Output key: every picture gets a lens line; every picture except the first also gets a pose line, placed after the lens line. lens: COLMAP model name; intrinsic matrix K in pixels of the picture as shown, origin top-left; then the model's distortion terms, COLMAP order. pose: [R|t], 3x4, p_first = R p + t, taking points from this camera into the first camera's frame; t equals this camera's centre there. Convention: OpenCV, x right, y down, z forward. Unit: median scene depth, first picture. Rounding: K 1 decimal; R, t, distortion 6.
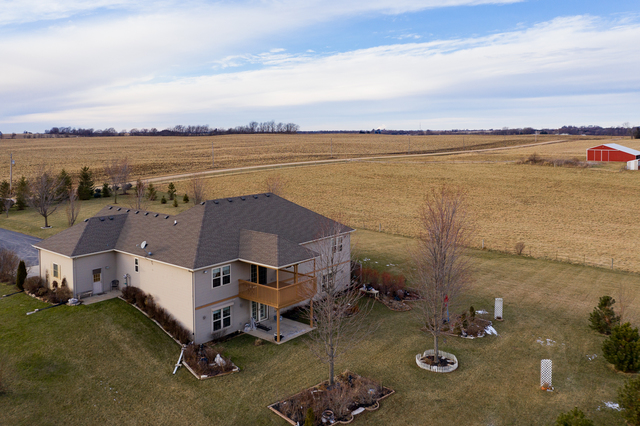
lens RADIAL K [[516.3, 0, 334.3], [0, 516.3, 164.3], [0, 0, 1]] dist [-0.039888, 0.028597]
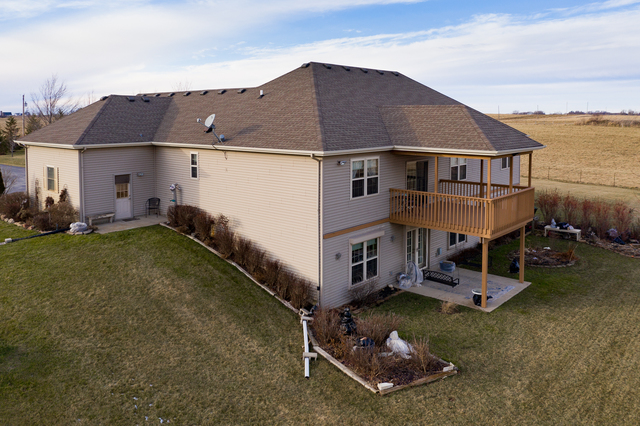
lens RADIAL K [[516.3, 0, 335.5], [0, 516.3, 152.1], [0, 0, 1]] dist [-0.039888, 0.028597]
pose [[0.999298, 0.005756, -0.037029, -0.230318], [-0.004947, 0.999748, 0.021901, 0.181743], [0.037145, -0.021703, 0.999074, 0.491809]]
